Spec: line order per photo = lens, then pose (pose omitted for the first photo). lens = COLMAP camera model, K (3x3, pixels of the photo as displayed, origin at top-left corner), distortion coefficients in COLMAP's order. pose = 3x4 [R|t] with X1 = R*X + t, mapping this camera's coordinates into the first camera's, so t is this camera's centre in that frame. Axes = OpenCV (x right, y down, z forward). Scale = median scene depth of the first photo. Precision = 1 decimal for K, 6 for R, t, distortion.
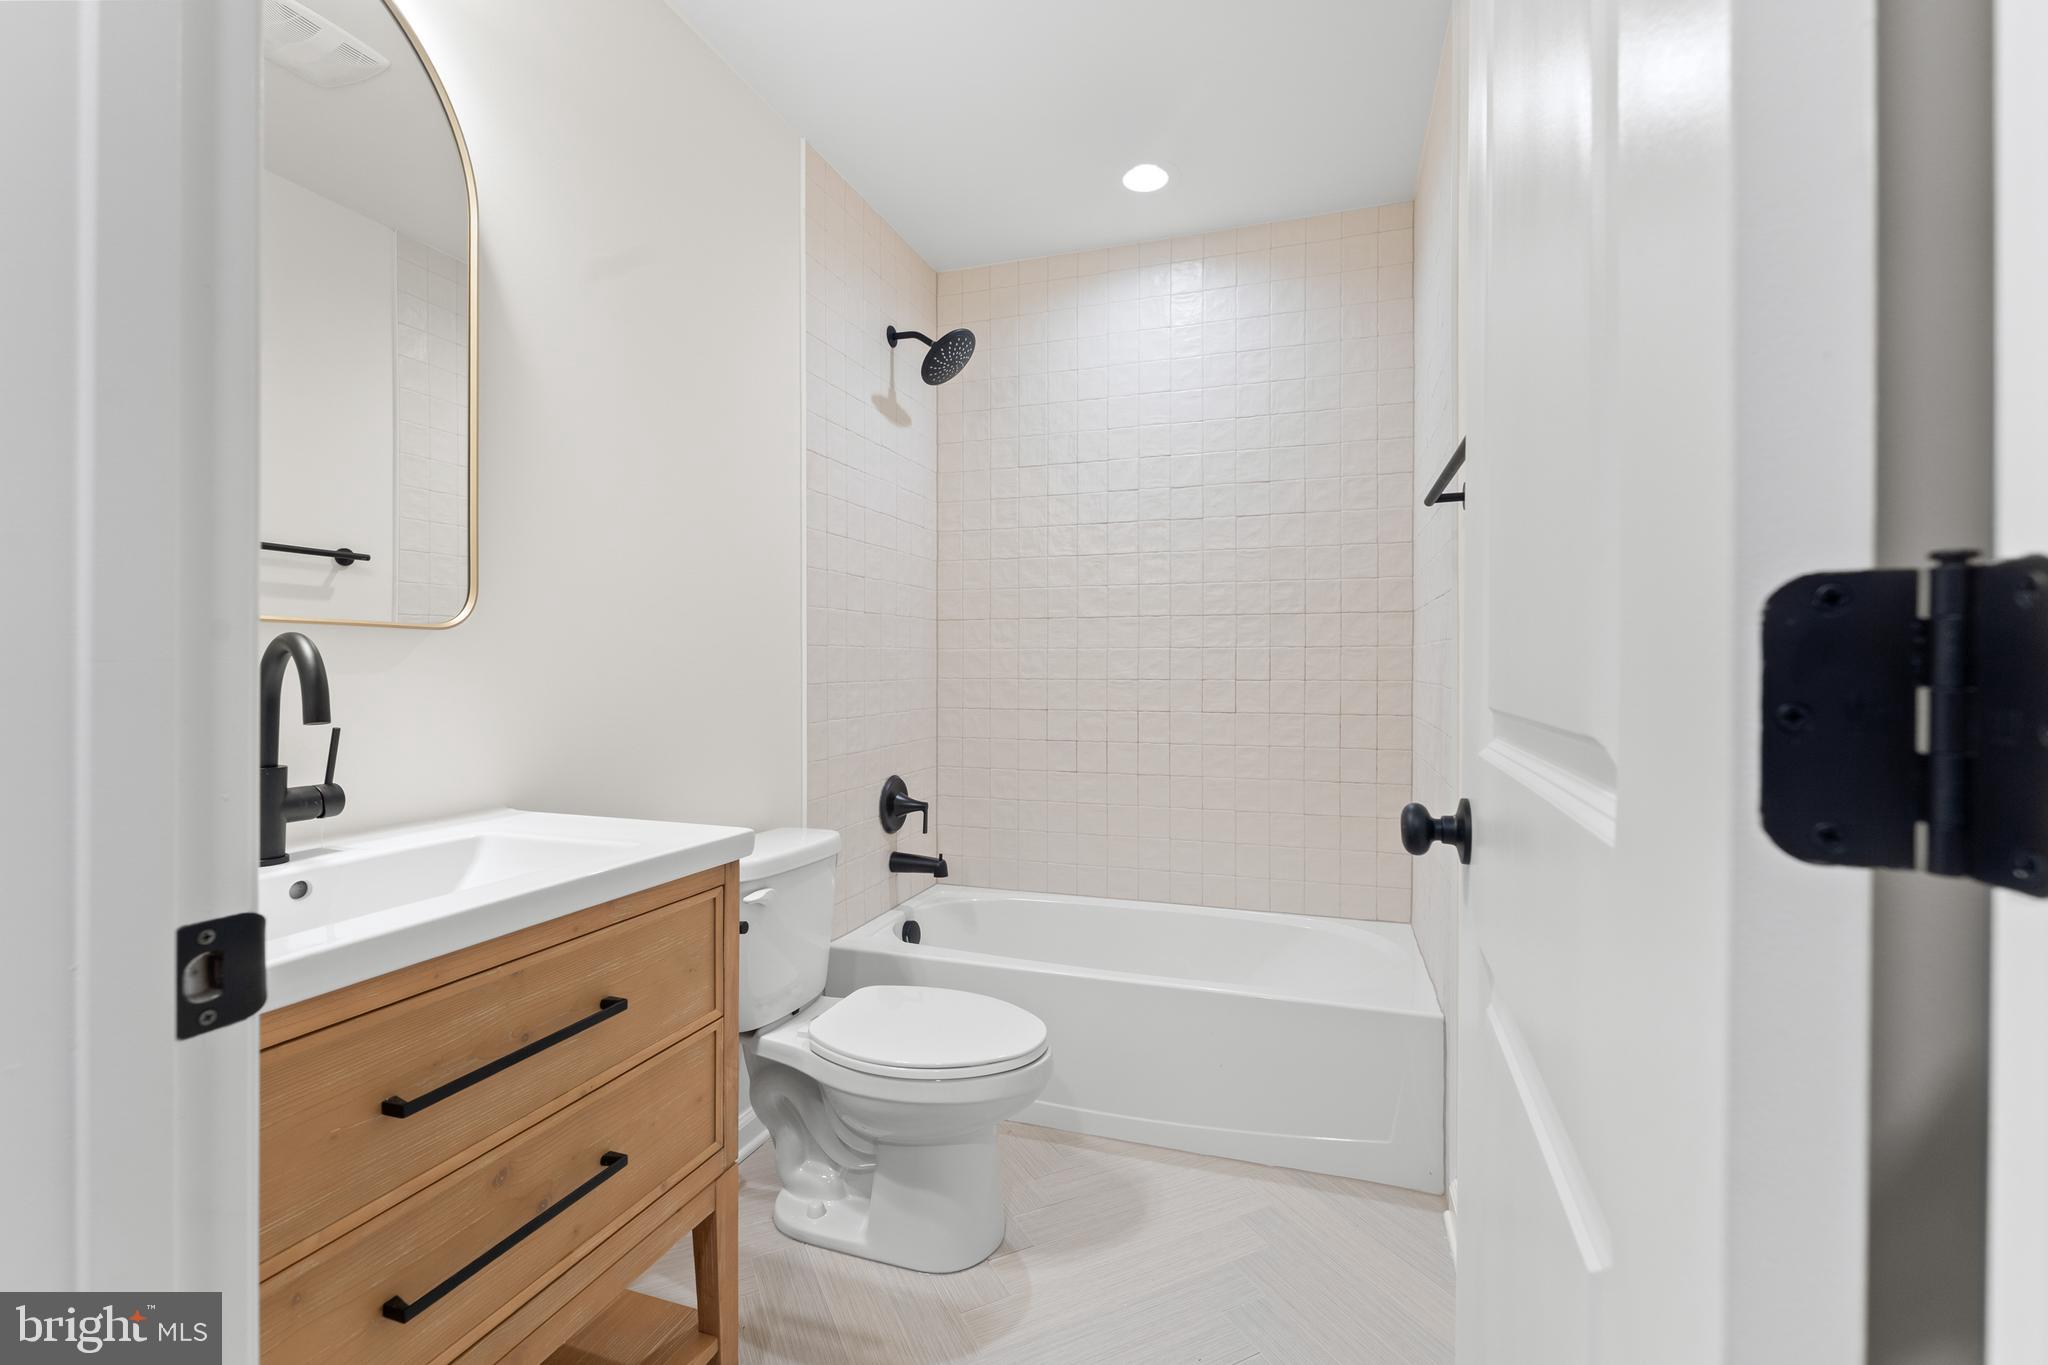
lens RADIAL K [[895.0, 0, 1025.4], [0, 895.0, 668.8], [0, 0, 1]] dist [-0.001198, -0.000188]
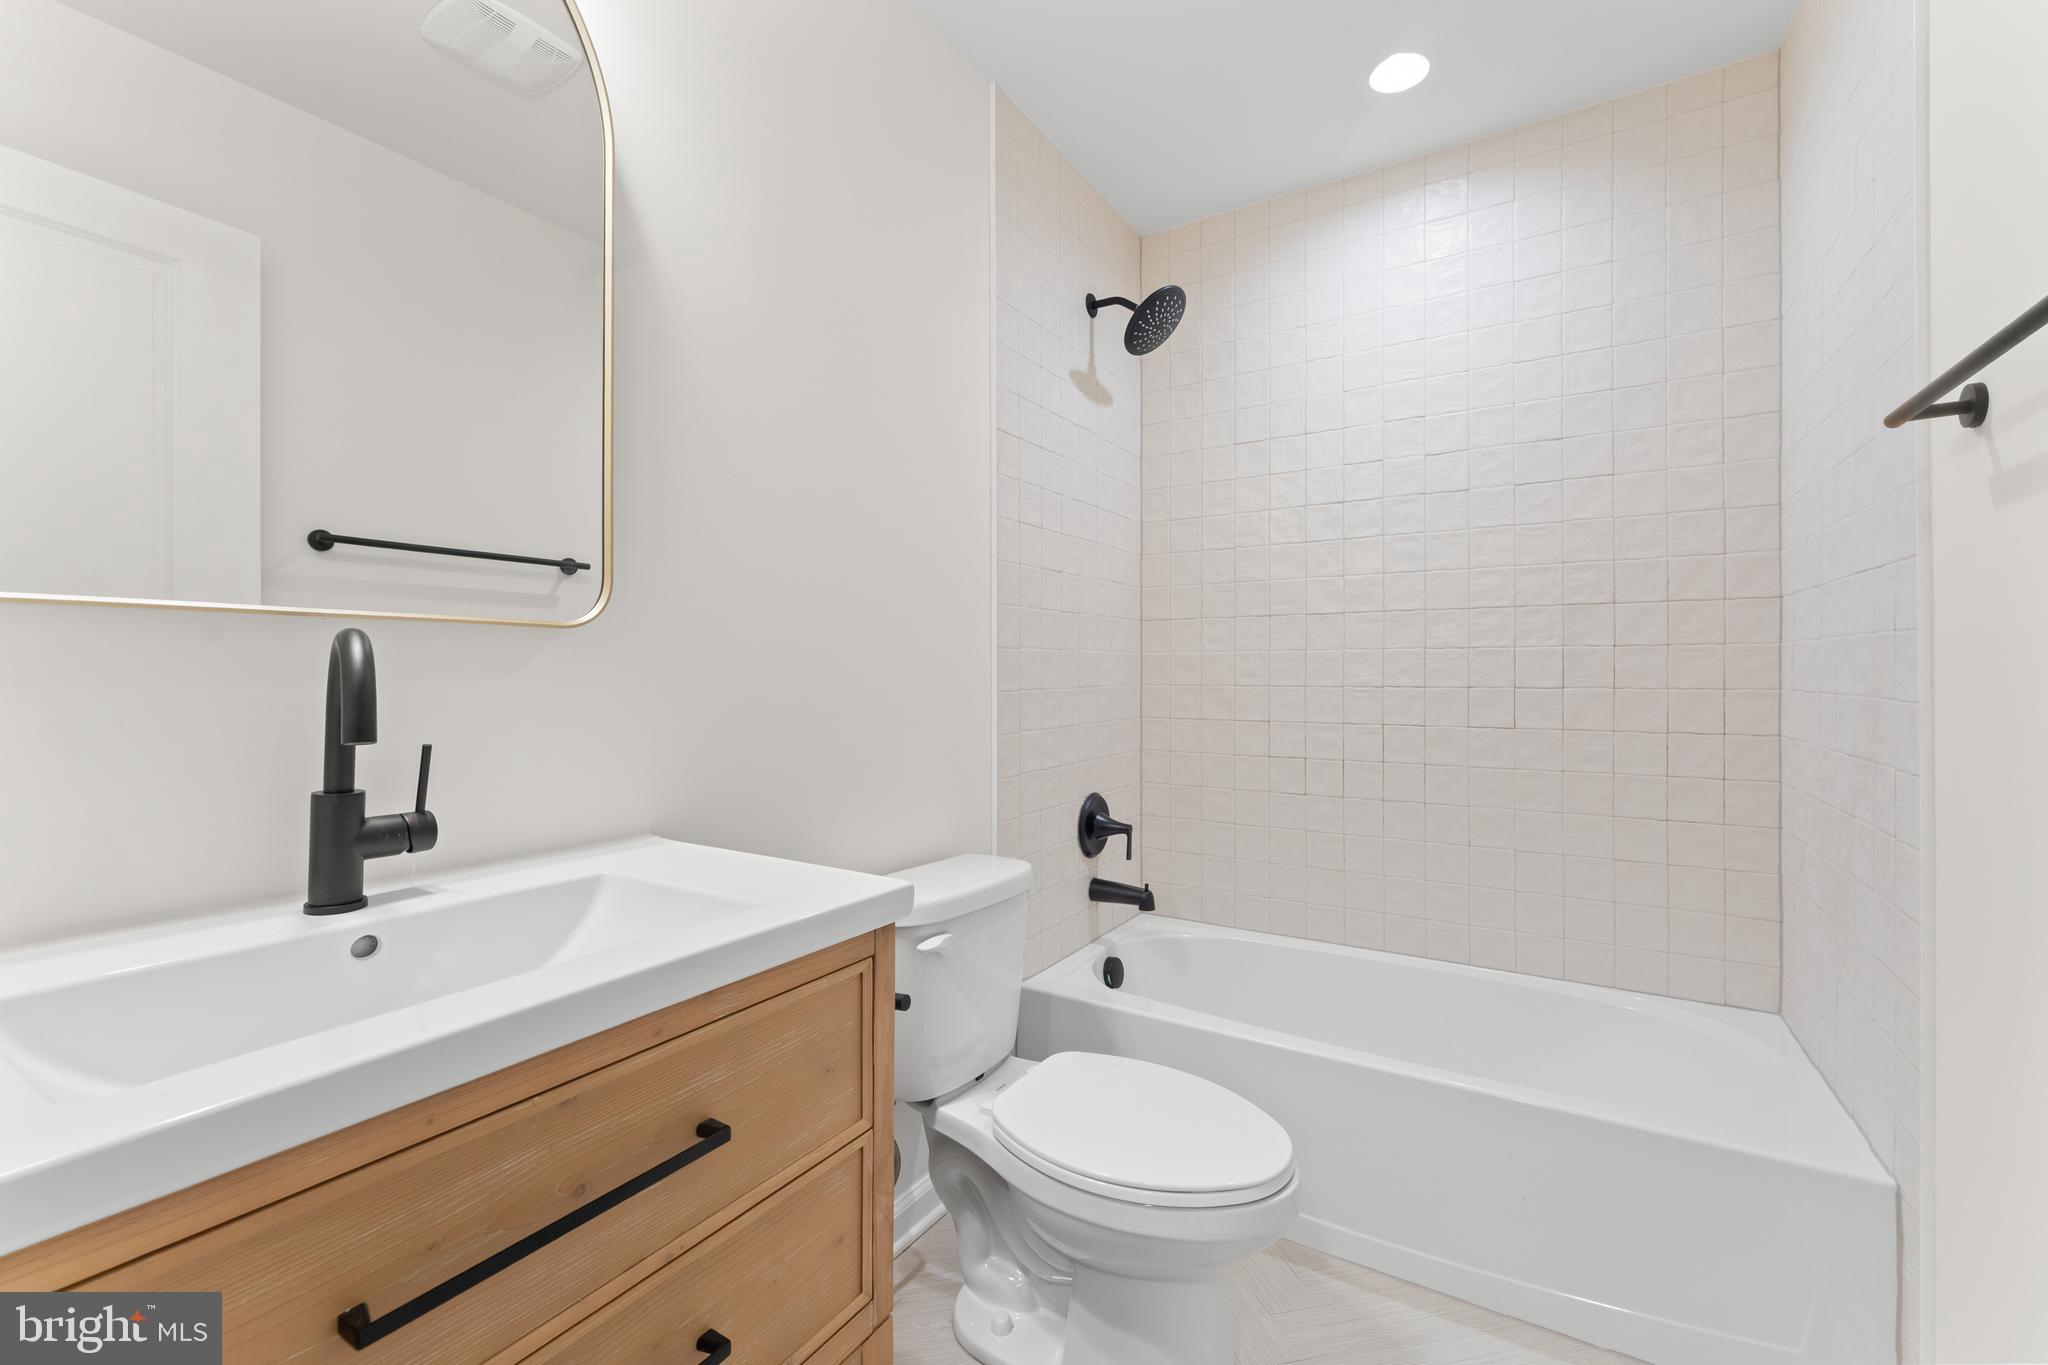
lens RADIAL K [[843.7, 0, 1026.0], [0, 843.7, 672.7], [0, 0, 1]] dist [-0.001265, -0.000114]
pose [[0.974546, -0.001046, -0.224184, -0.026905], [0.000515, 0.999997, -0.002430, 0.000708], [0.224186, 0.002253, 0.974544, 0.182906]]
